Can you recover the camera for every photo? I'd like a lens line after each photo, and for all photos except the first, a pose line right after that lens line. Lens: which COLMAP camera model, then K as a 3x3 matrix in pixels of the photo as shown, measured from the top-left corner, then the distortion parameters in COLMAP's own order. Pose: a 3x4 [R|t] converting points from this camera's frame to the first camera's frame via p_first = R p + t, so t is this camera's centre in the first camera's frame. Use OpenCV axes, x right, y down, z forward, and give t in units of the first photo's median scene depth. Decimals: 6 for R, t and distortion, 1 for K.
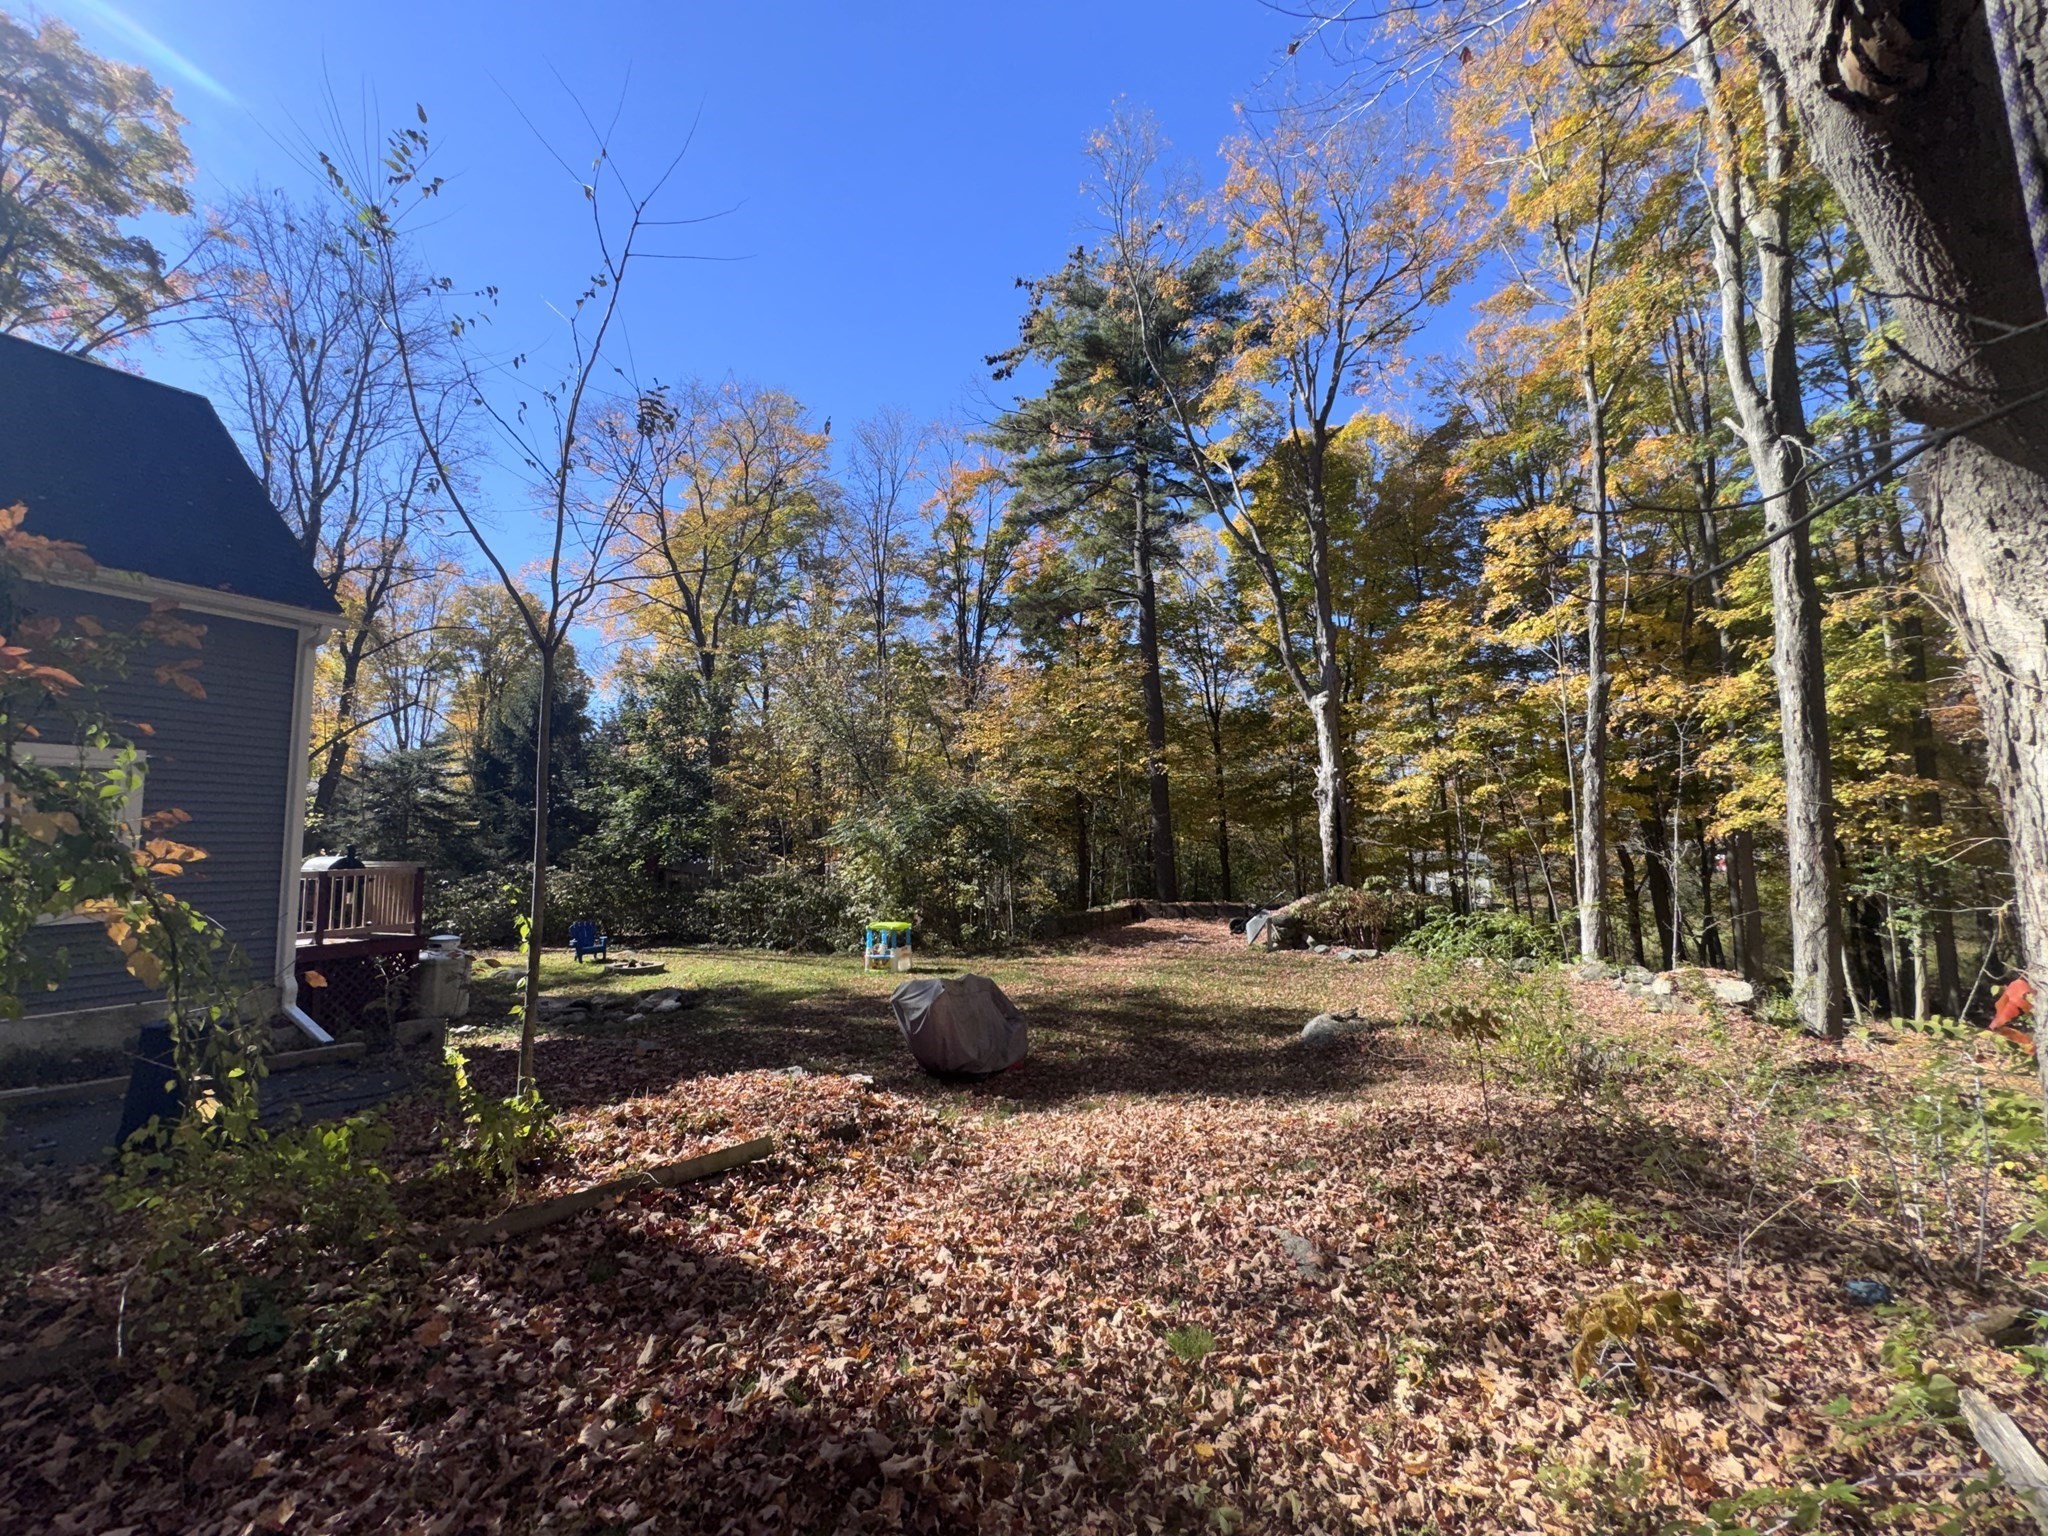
lens RADIAL K [[820.8, 0, 1024.7], [0, 820.8, 768.4], [0, 0, 1]] dist [-0.009403, -0.000287]
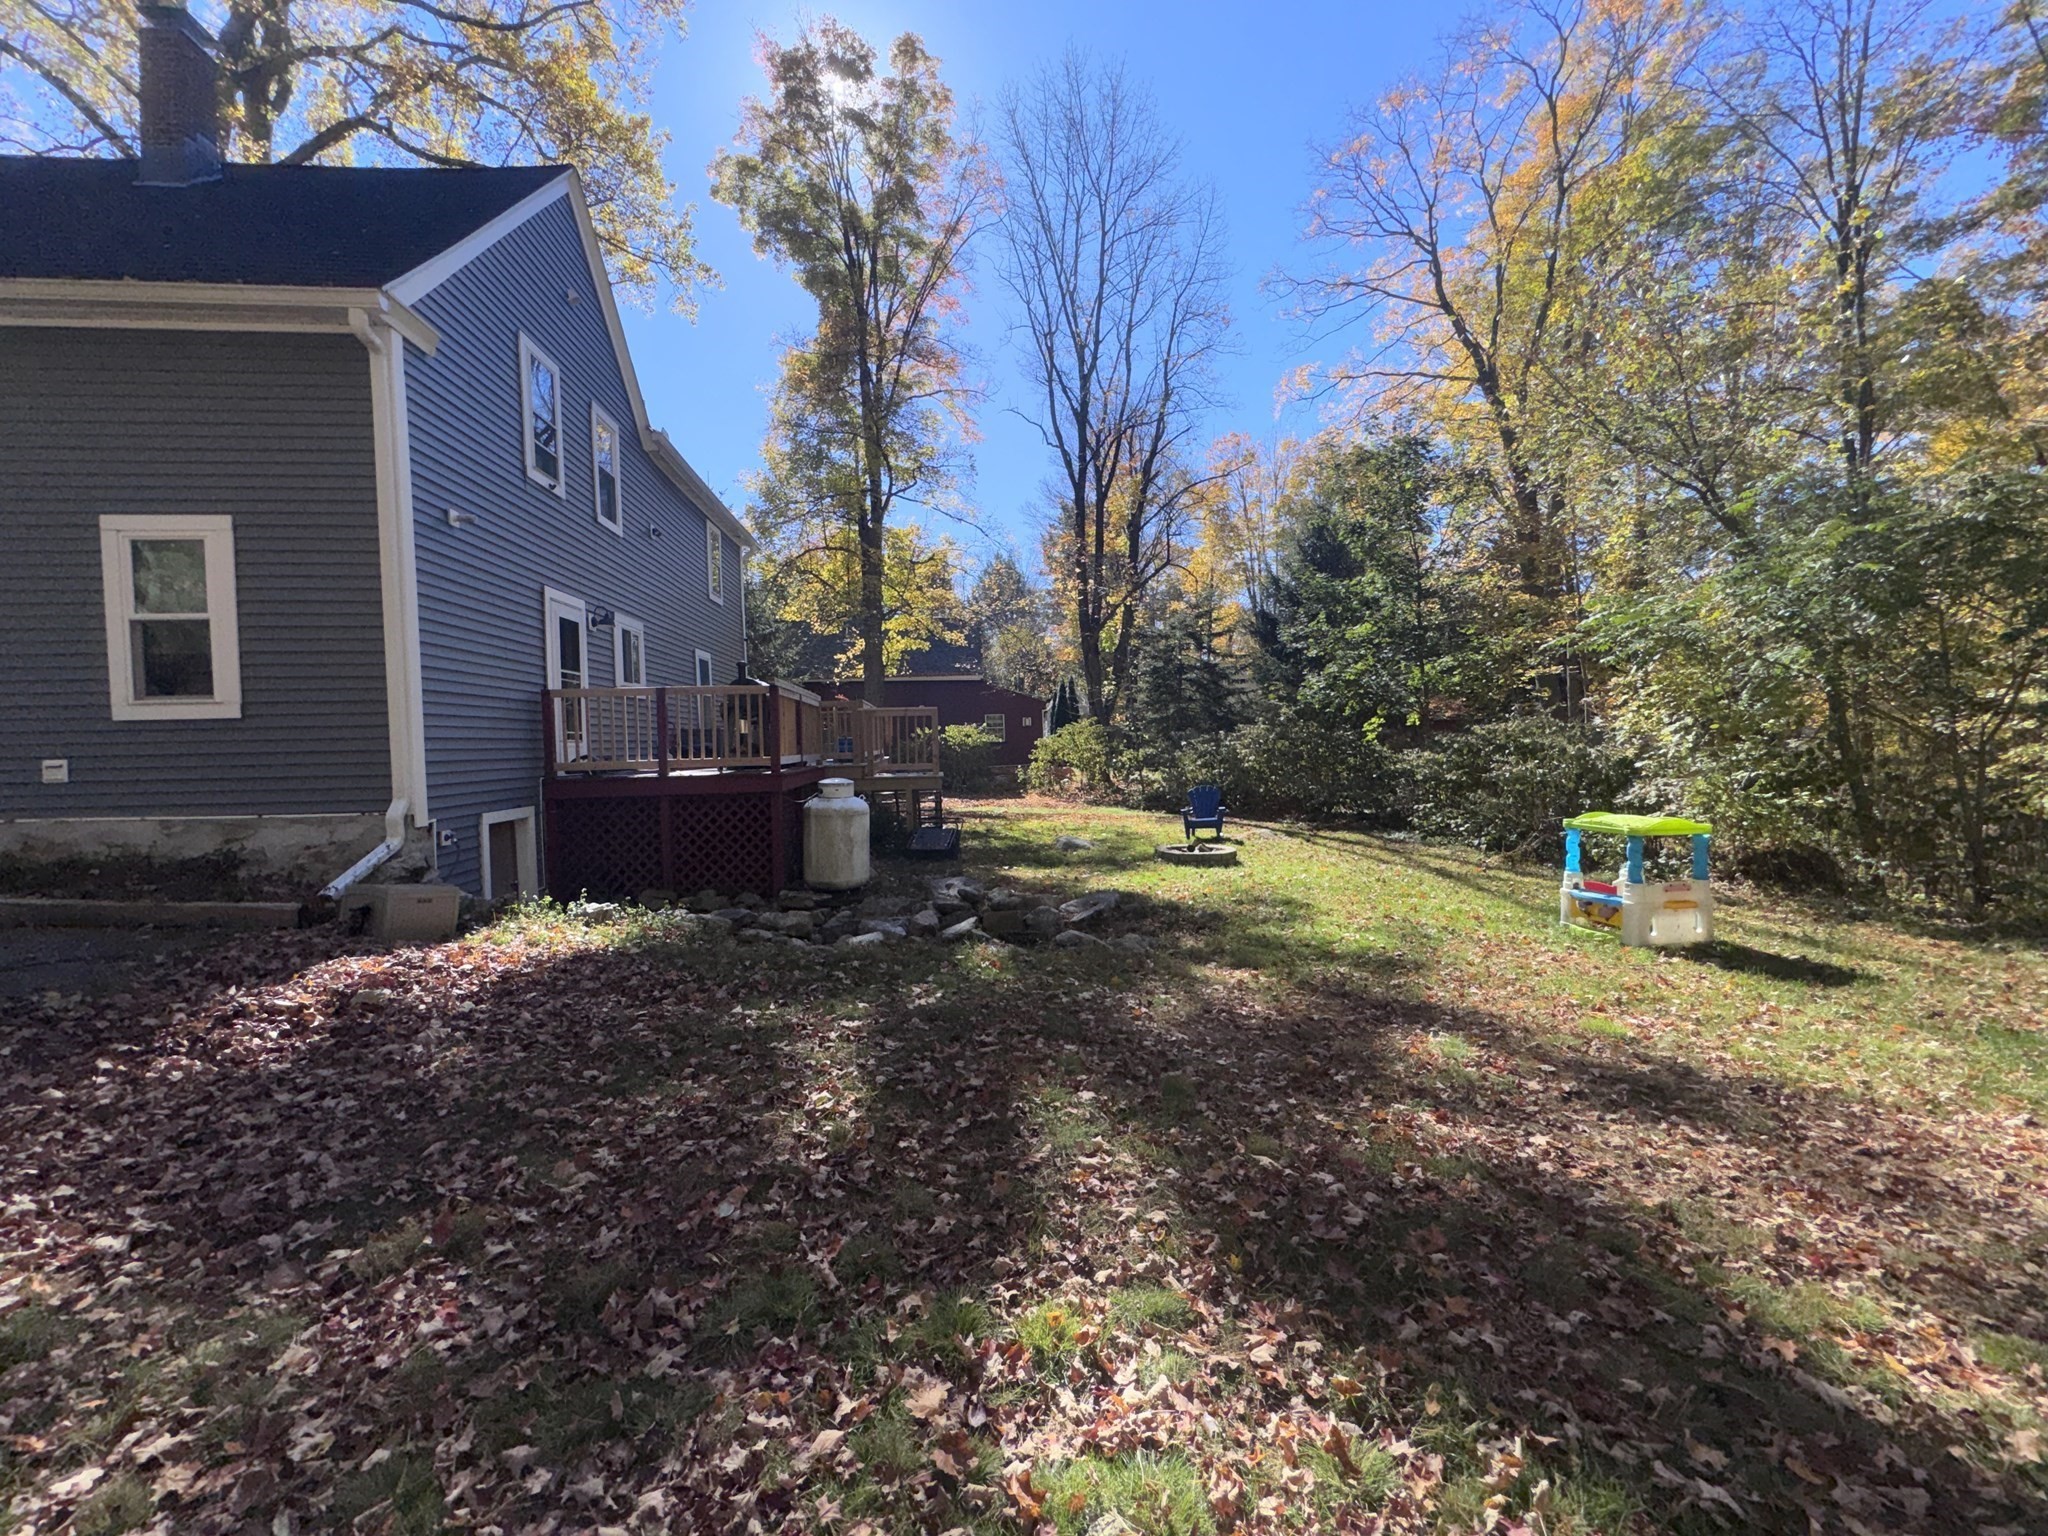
lens RADIAL K [[820.8, 0, 1021.2], [0, 820.8, 772.6], [0, 0, 1]] dist [-0.009403, -0.000287]
pose [[0.516281, 0.034702, -0.855716, 0.009466], [0.091903, 0.991164, 0.095642, 0.064922], [0.851474, -0.128021, 0.508530, 0.347462]]
